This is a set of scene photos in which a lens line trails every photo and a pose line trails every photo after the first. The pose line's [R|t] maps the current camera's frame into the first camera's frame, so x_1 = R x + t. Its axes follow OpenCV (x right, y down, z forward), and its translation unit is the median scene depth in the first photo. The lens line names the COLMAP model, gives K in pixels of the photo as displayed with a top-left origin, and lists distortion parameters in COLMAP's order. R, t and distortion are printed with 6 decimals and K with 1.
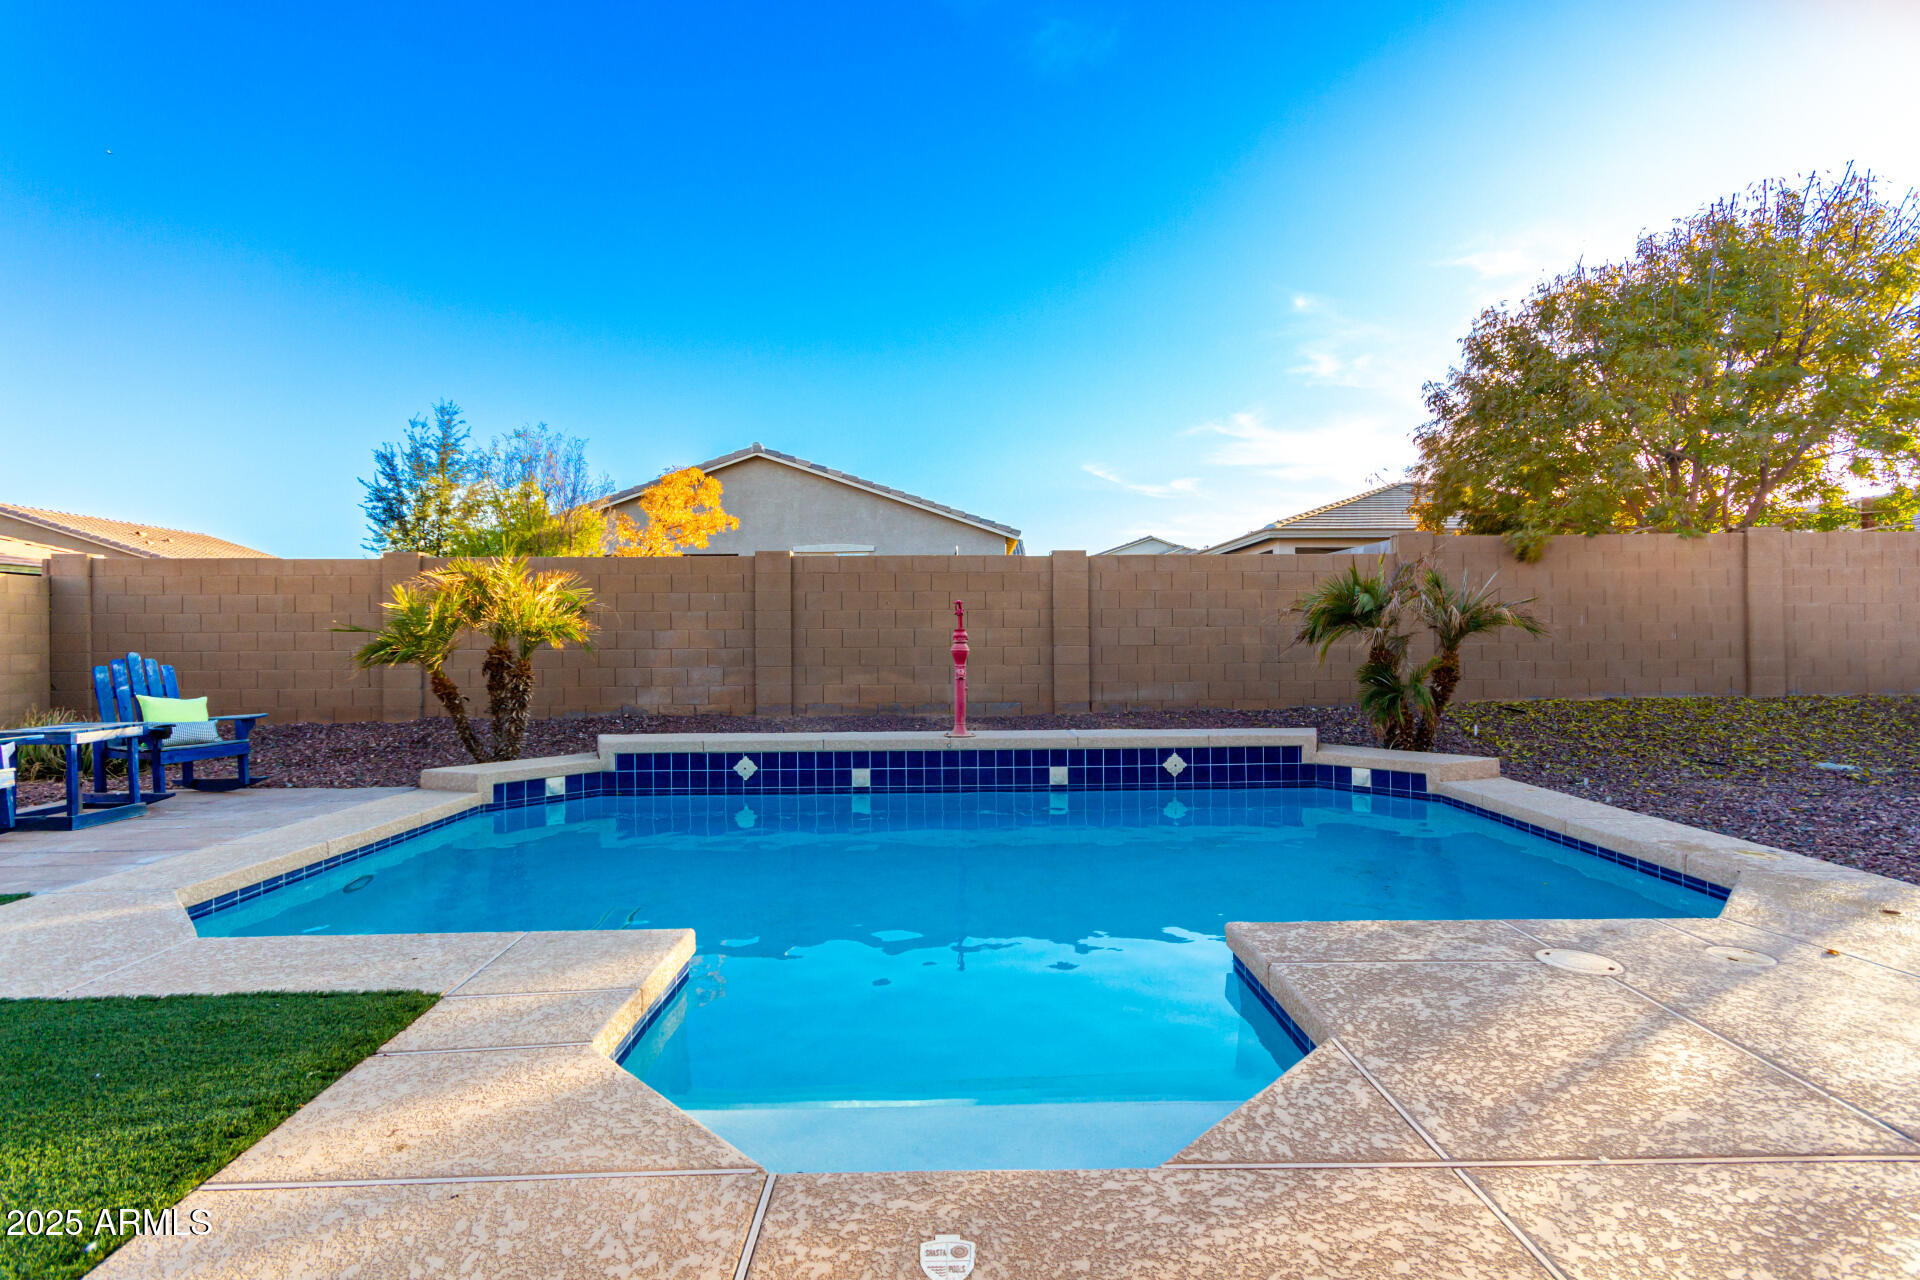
lens RADIAL K [[888.2, 0, 967.5], [0, 888.2, 636.4], [0, 0, 1]] dist [0.007415, 0.003500]
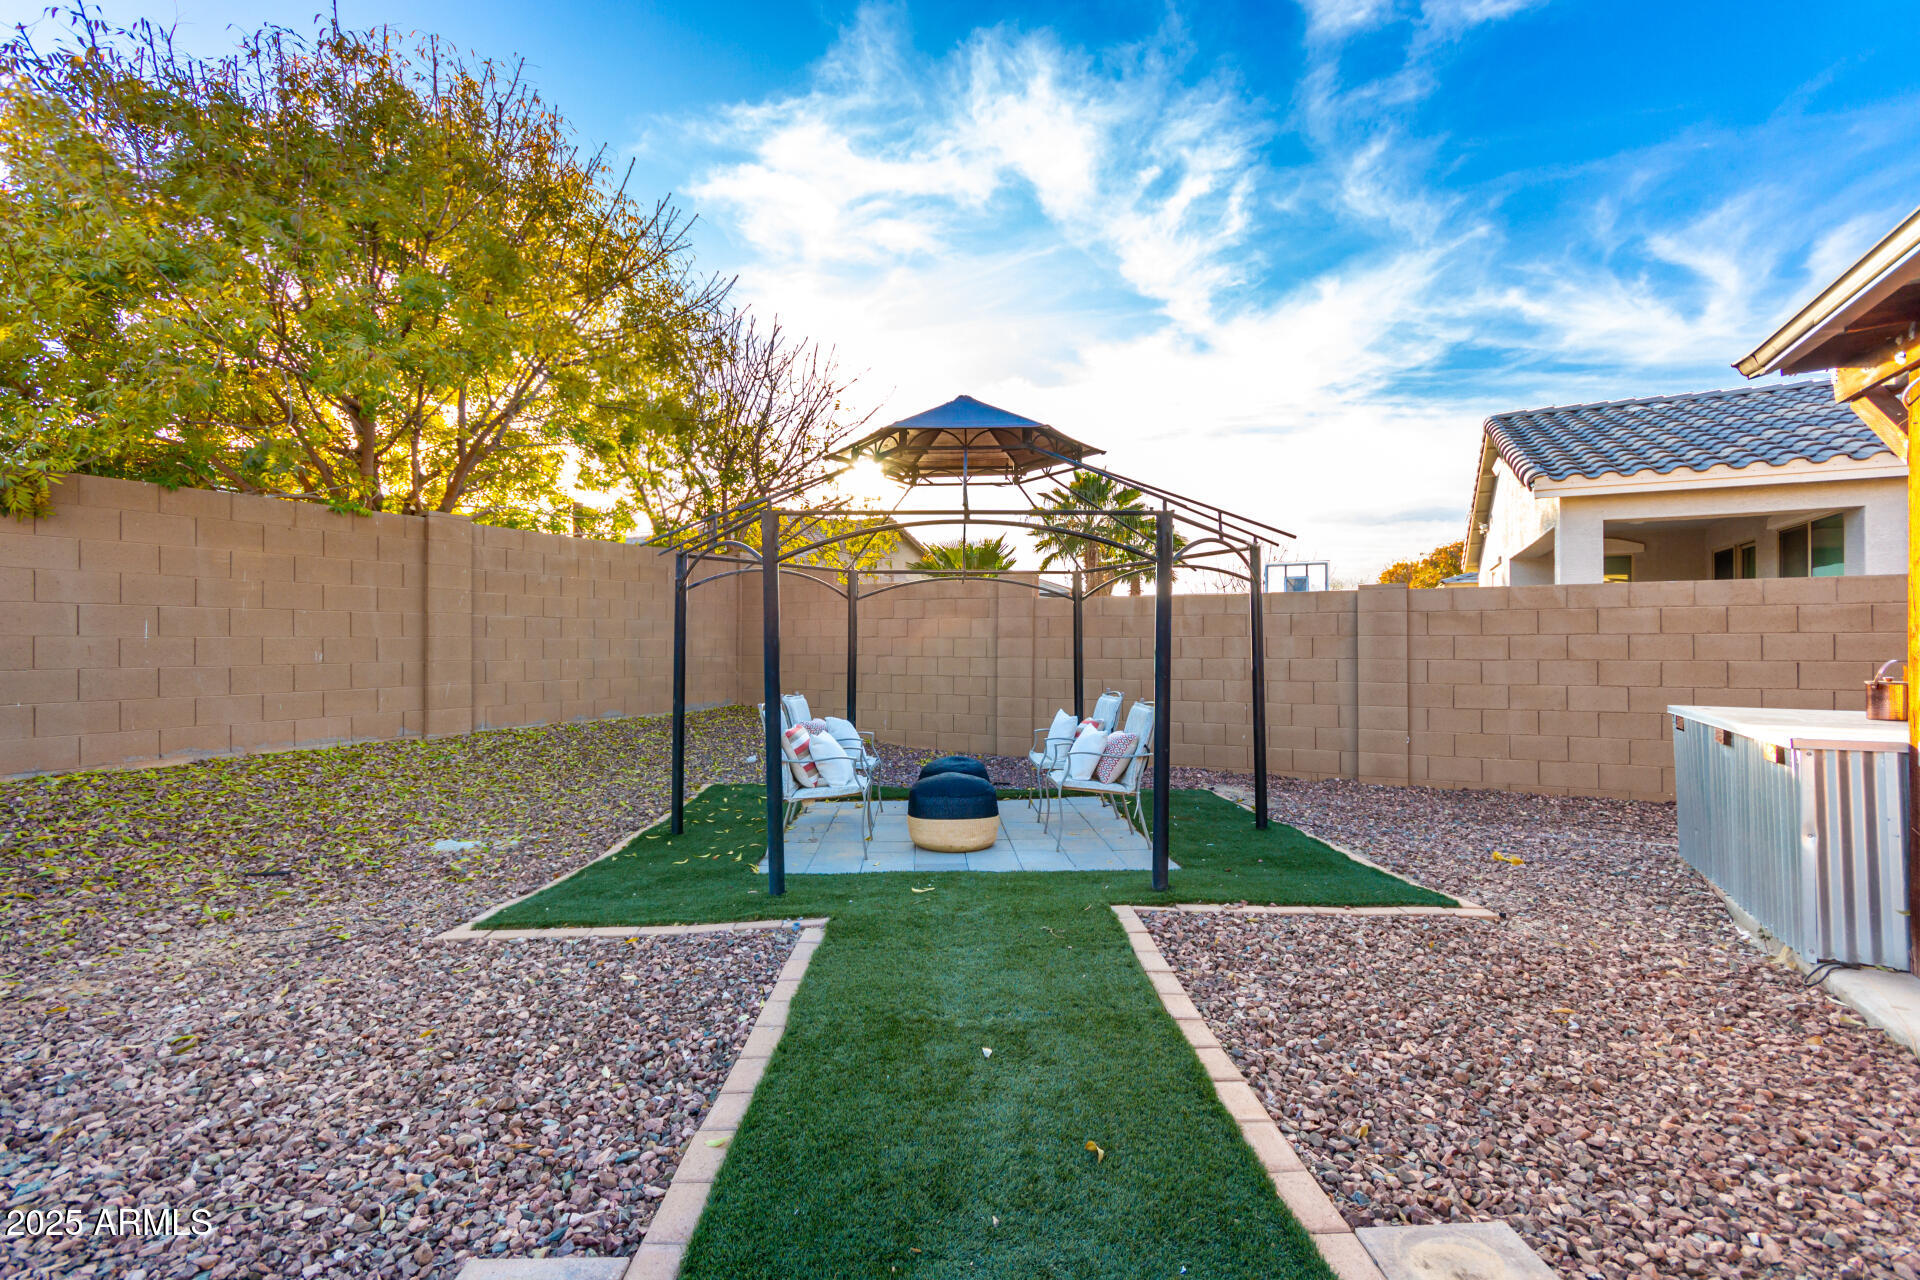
lens RADIAL K [[888.2, 0, 965.1], [0, 888.2, 629.4], [0, 0, 1]] dist [0.007415, 0.003500]
pose [[0.468335, 0.021988, 0.883277, 0.583227], [-0.003882, 0.999732, -0.022829, -0.009671], [-0.883542, 0.007263, 0.468295, 0.349708]]
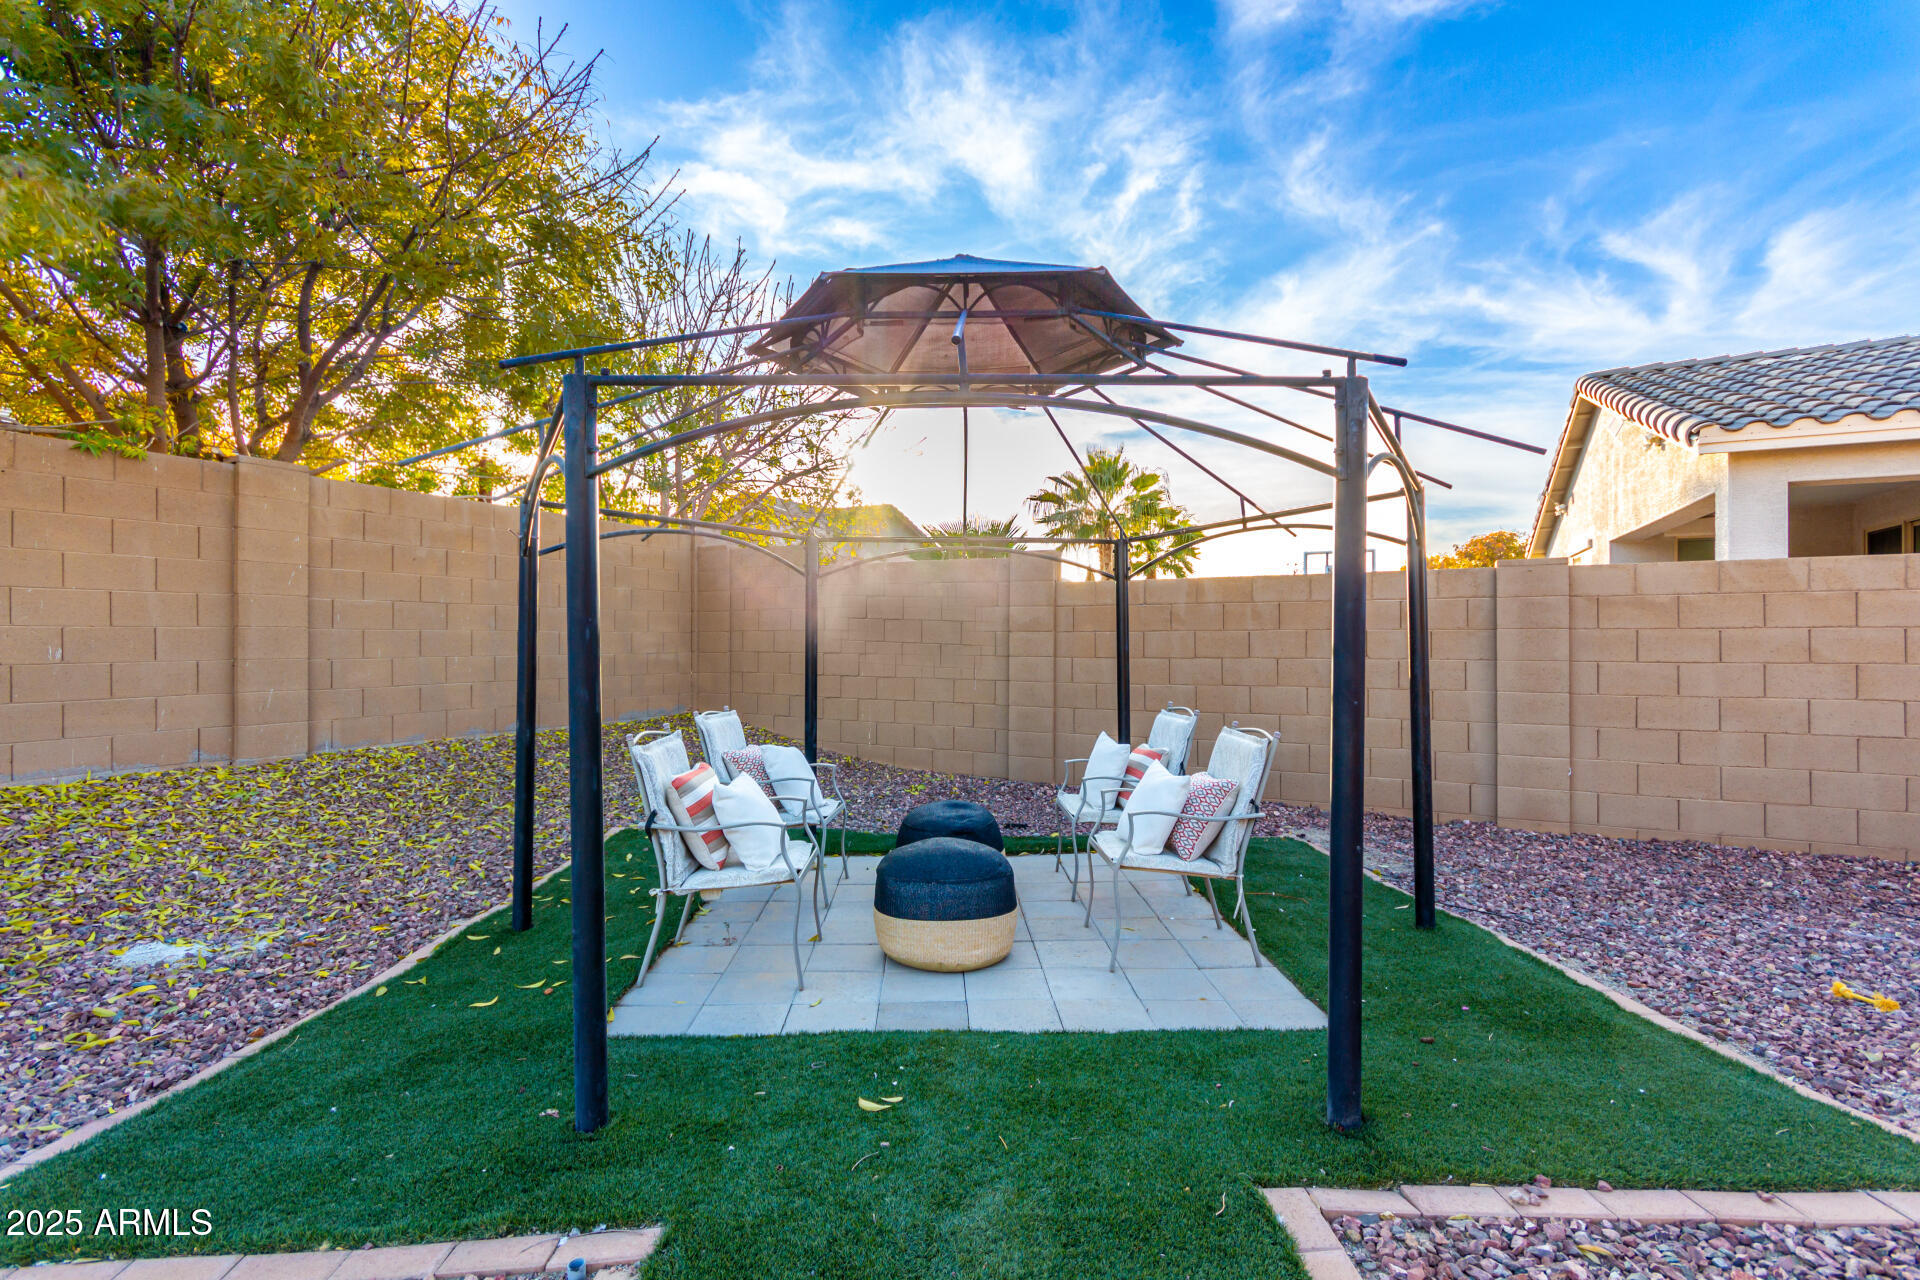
lens RADIAL K [[888.2, 0, 960.0], [0, 888.2, 638.8], [0, 0, 1]] dist [0.007415, 0.003500]
pose [[0.479558, 0.009405, 0.877460, 0.826671], [-0.006863, 0.999952, -0.006967, -0.010700], [-0.877484, -0.002681, 0.479599, 0.474860]]
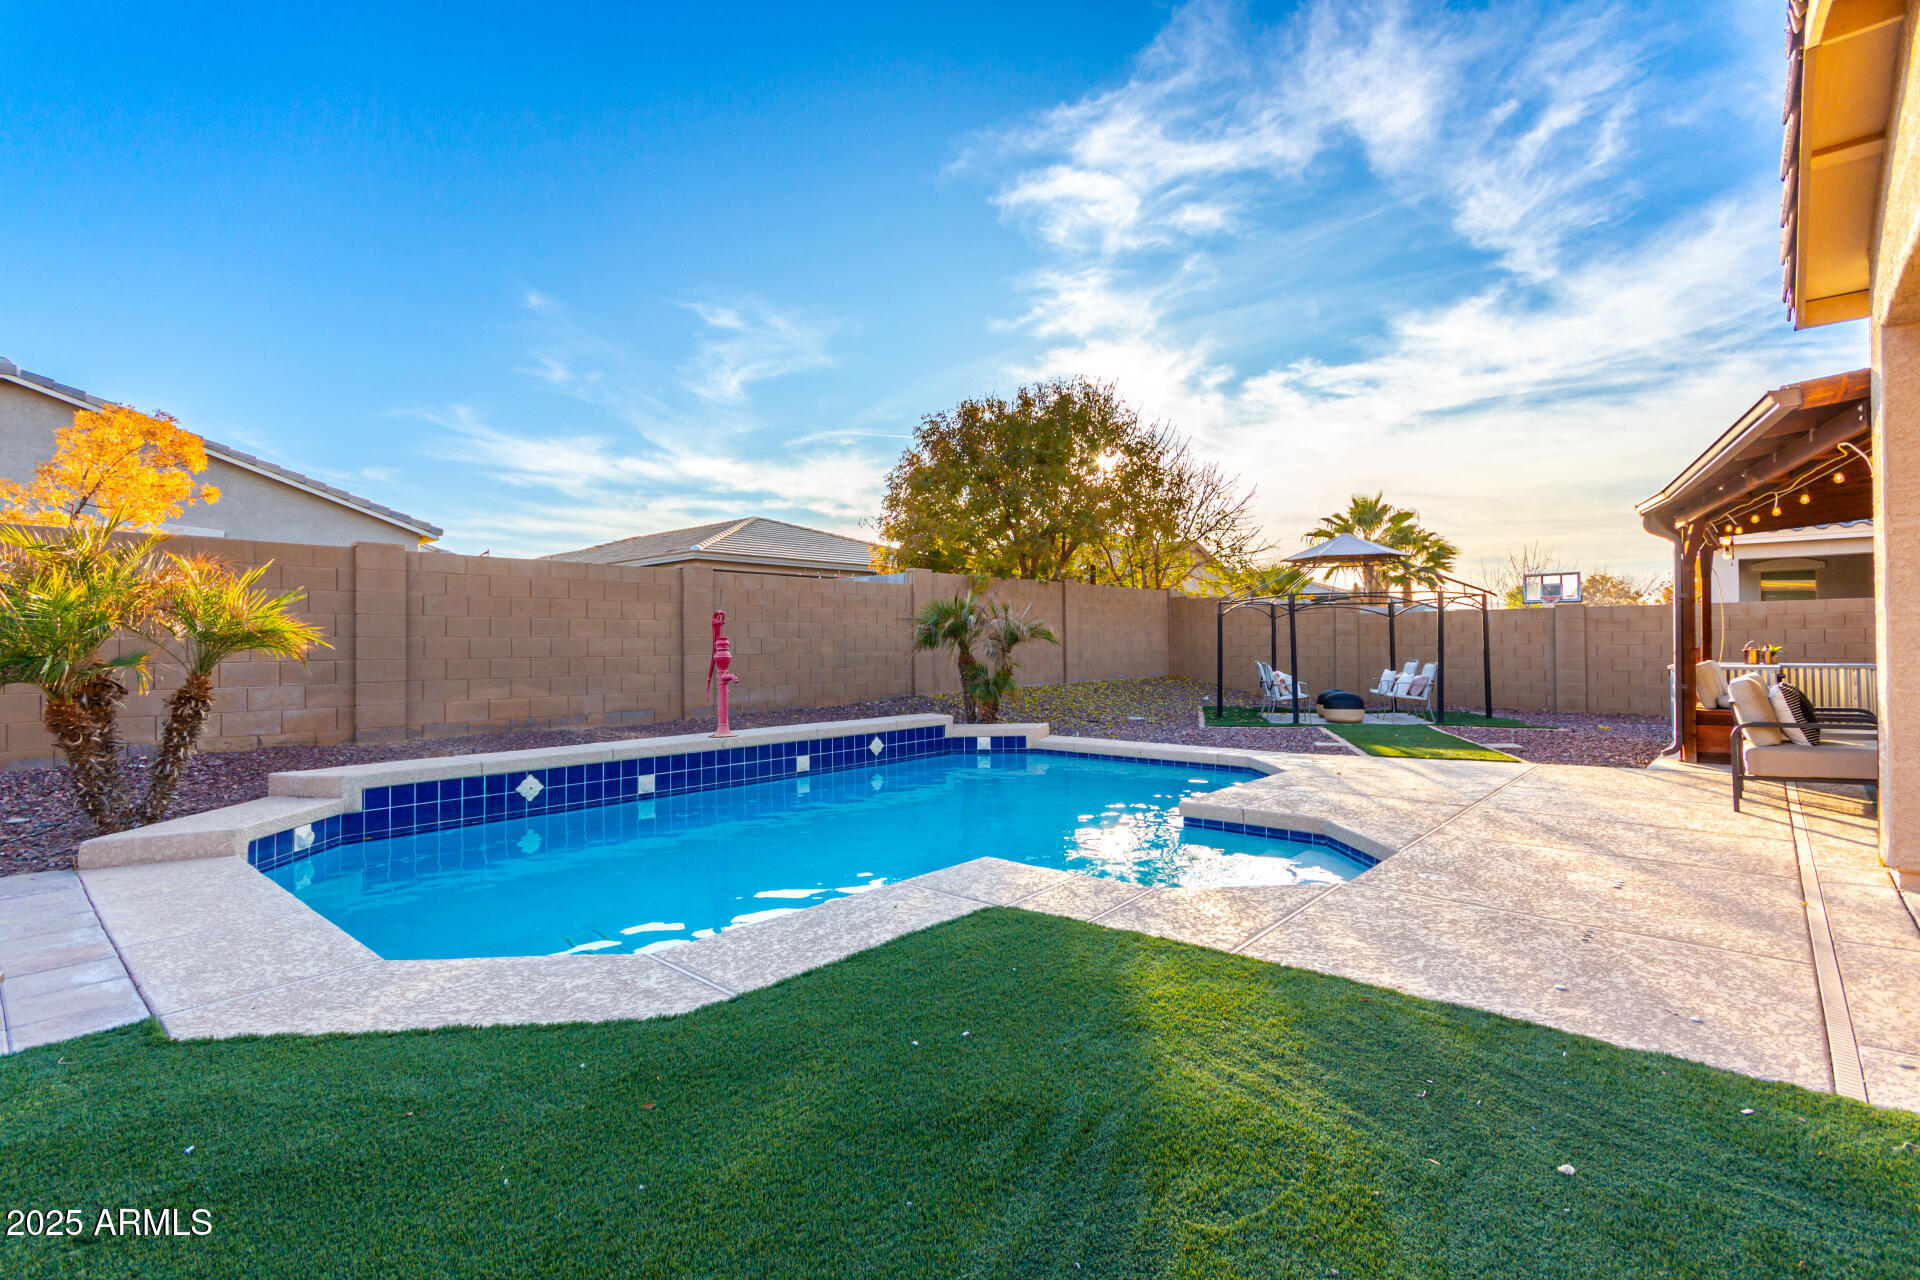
lens RADIAL K [[888.2, 0, 969.5], [0, 888.2, 637.6], [0, 0, 1]] dist [0.007415, 0.003500]
pose [[0.680083, 0.006824, 0.733103, -0.609327], [0.002484, 0.999929, -0.011612, 0.004215], [-0.733131, 0.009718, 0.680018, 0.035822]]
